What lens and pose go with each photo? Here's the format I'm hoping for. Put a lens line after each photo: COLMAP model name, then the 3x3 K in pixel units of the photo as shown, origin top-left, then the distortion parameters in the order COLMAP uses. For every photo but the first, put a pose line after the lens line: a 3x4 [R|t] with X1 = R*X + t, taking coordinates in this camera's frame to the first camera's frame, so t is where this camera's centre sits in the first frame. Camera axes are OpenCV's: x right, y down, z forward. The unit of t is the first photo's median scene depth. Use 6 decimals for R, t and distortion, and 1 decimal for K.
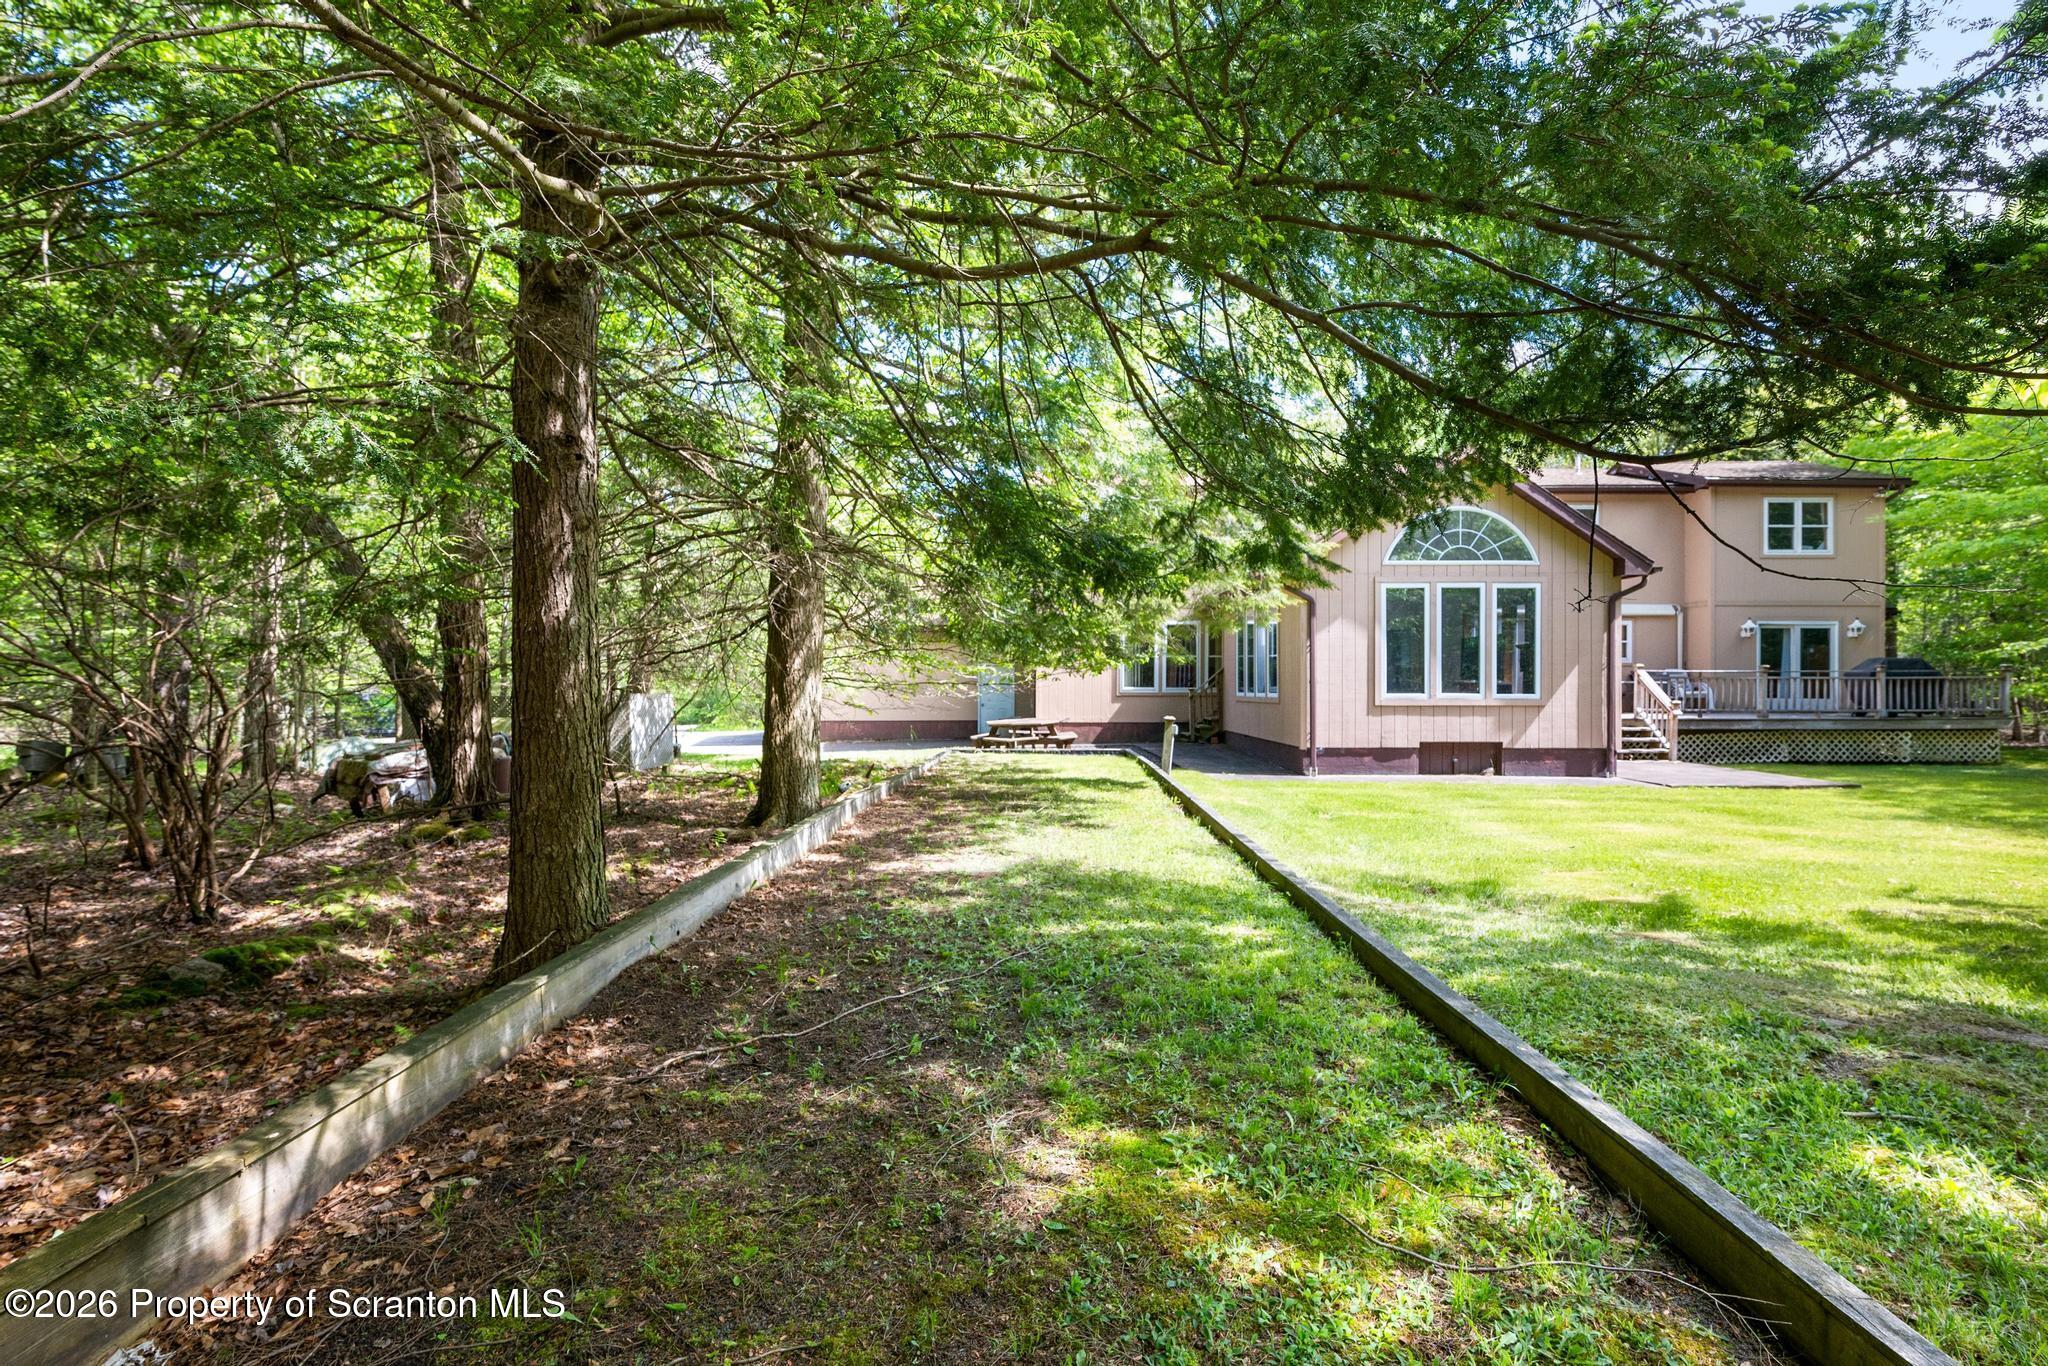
lens RADIAL K [[1018.3, 0, 1024.0], [0, 1018.3, 683.0], [0, 0, 1]] dist [0.000898, 0.000018]
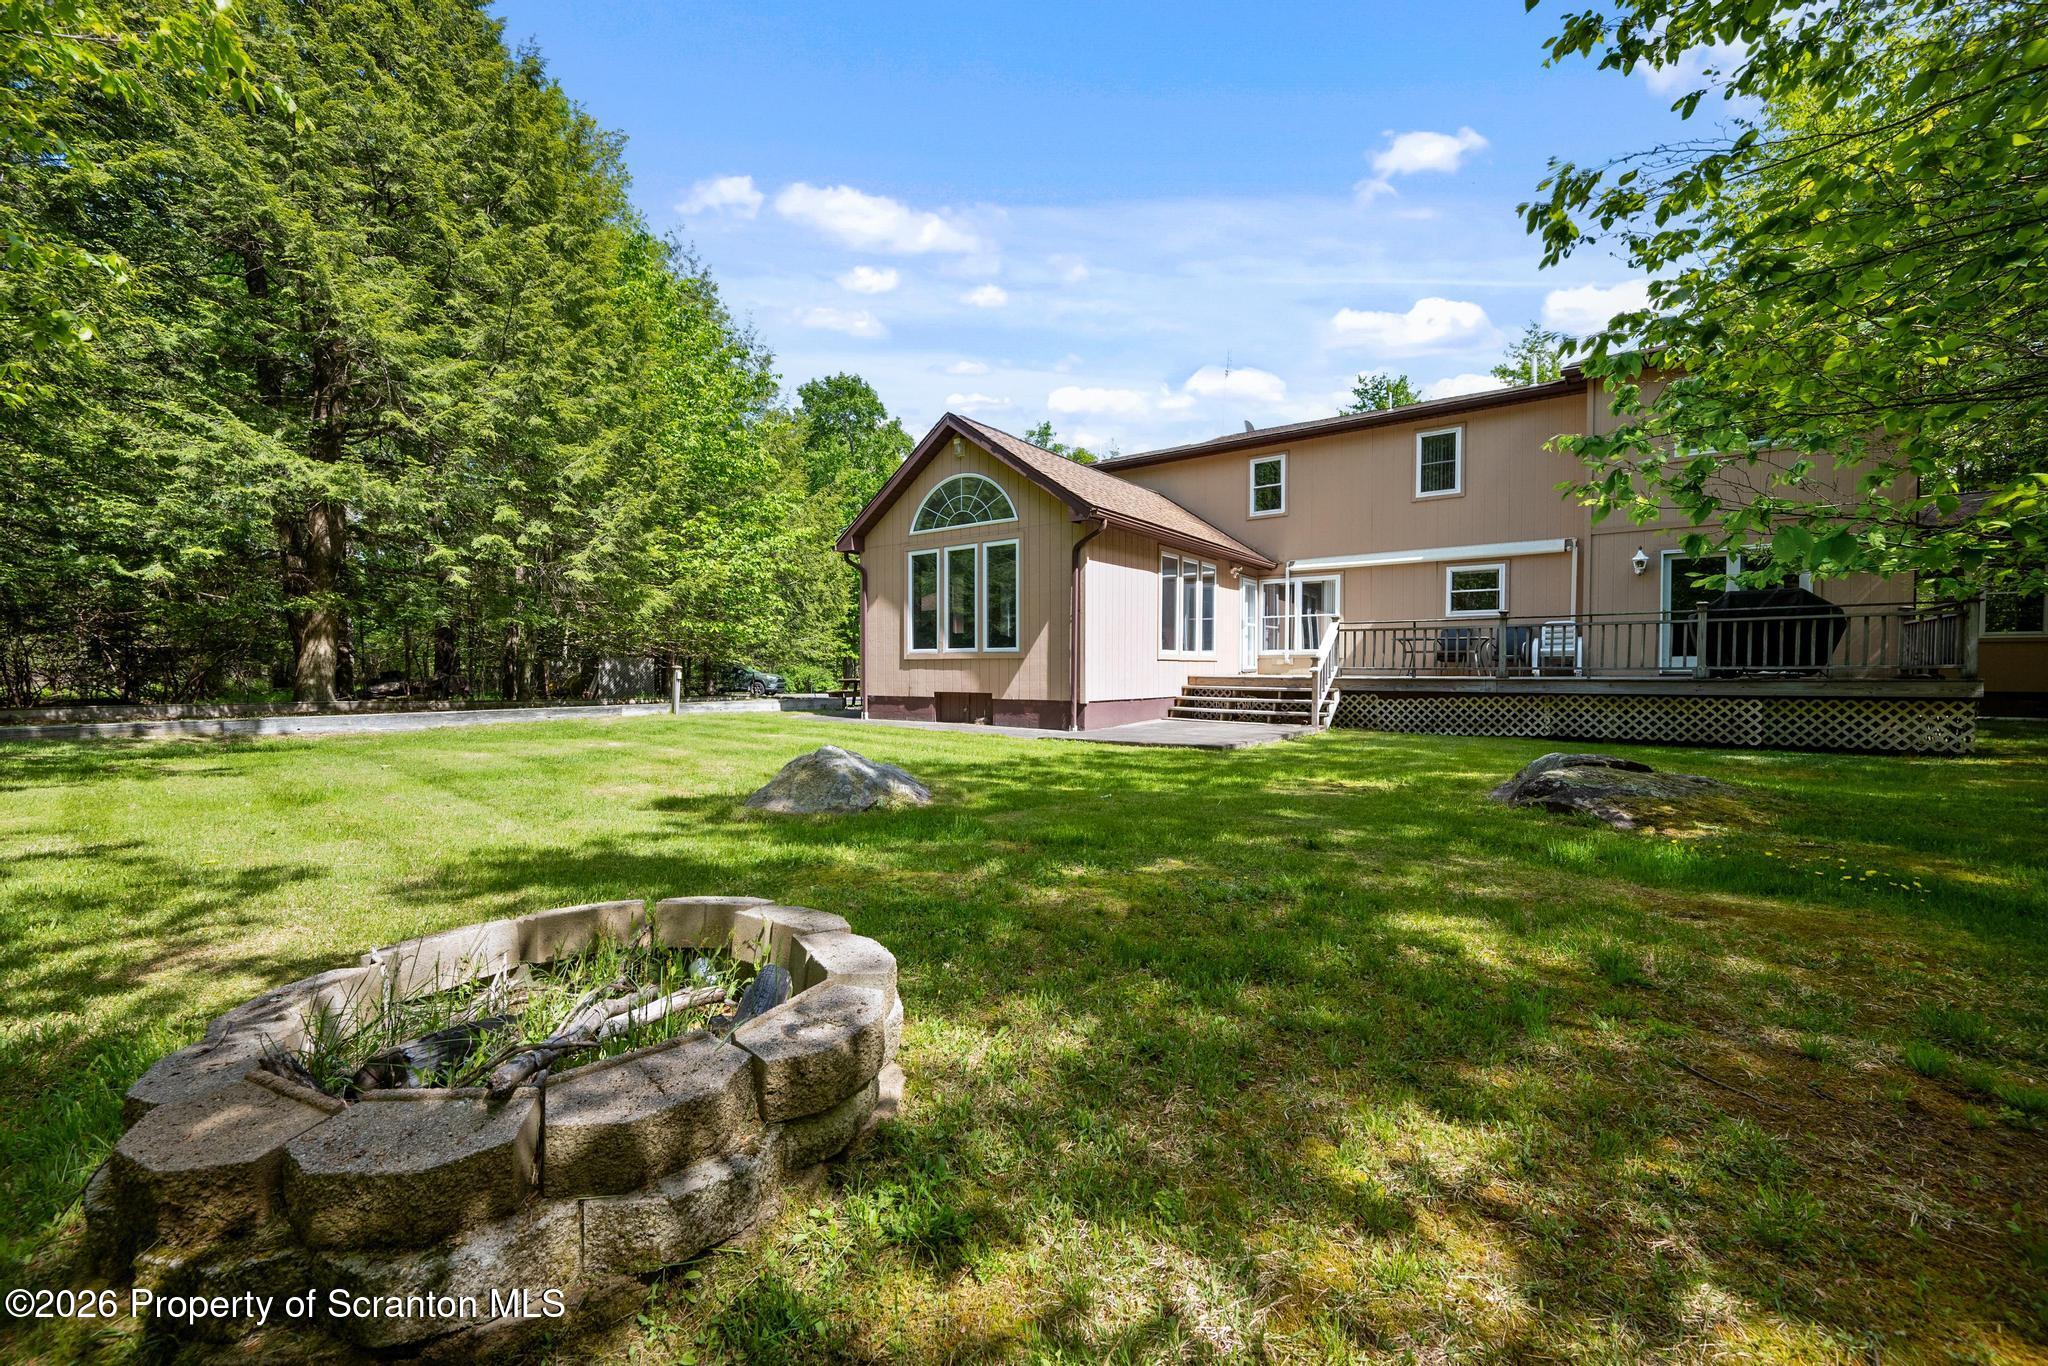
lens RADIAL K [[822.7, 0, 1024.0], [0, 822.7, 683.0], [0, 0, 1]] dist [0.002073, -0.000002]
pose [[0.791313, 0.006467, -0.611377, 1.012875], [0.002434, 0.999903, 0.013727, 0.035465], [0.611406, -0.012351, 0.791221, 0.350611]]
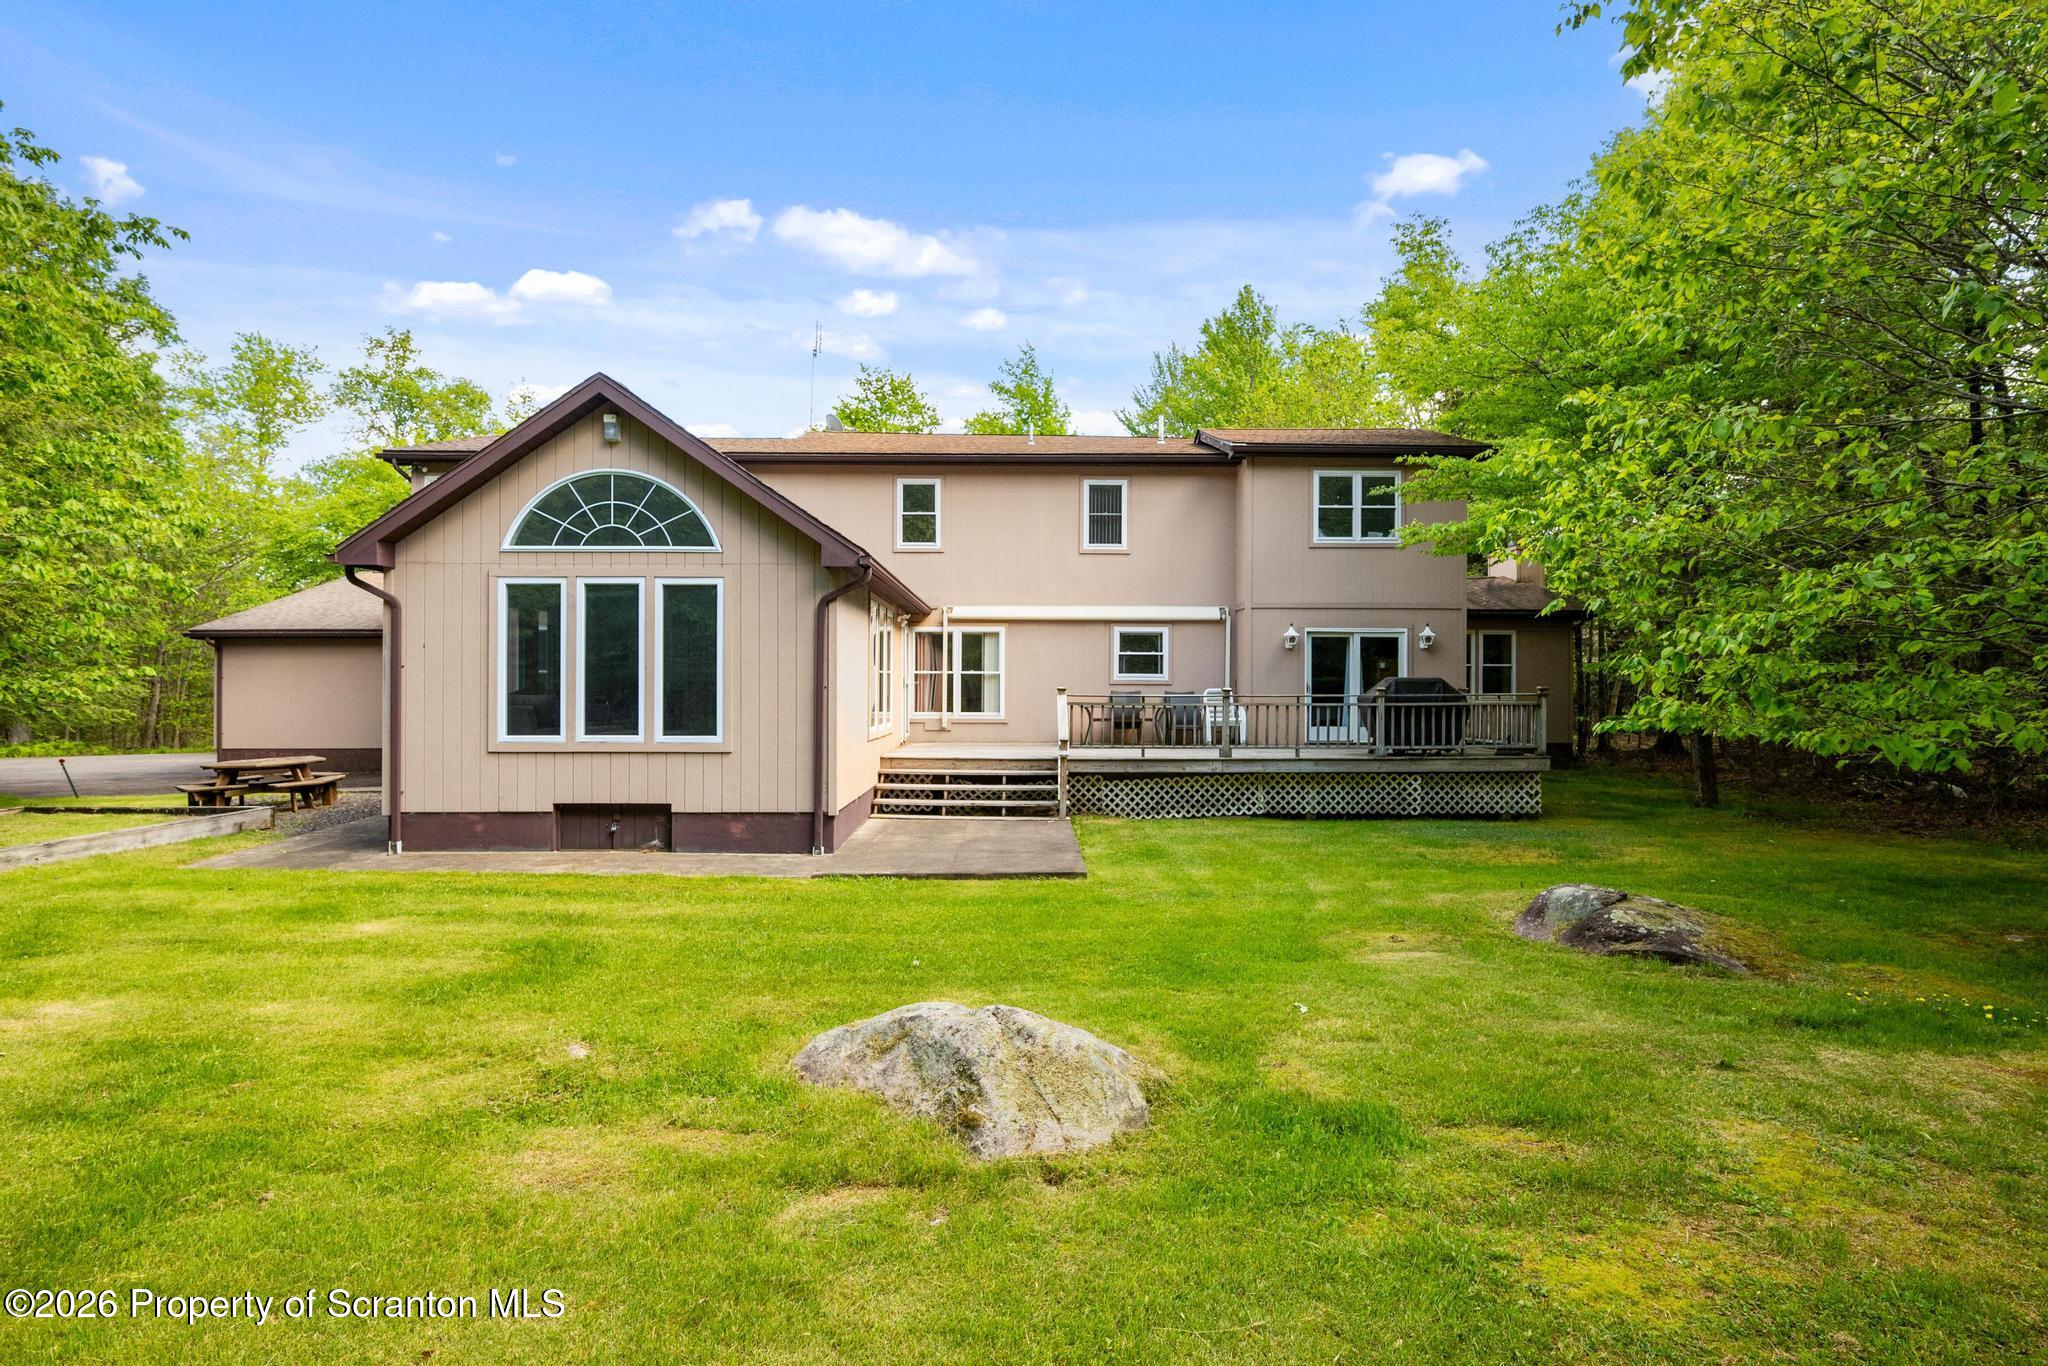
lens RADIAL K [[1018.3, 0, 1024.0], [0, 1018.3, 683.0], [0, 0, 1]] dist [0.000898, 0.000018]
pose [[0.999963, -0.000332, -0.008546, 0.716380], [0.000328, 1.000000, -0.000481, -0.025445], [0.008547, 0.000478, 0.999963, 0.302534]]
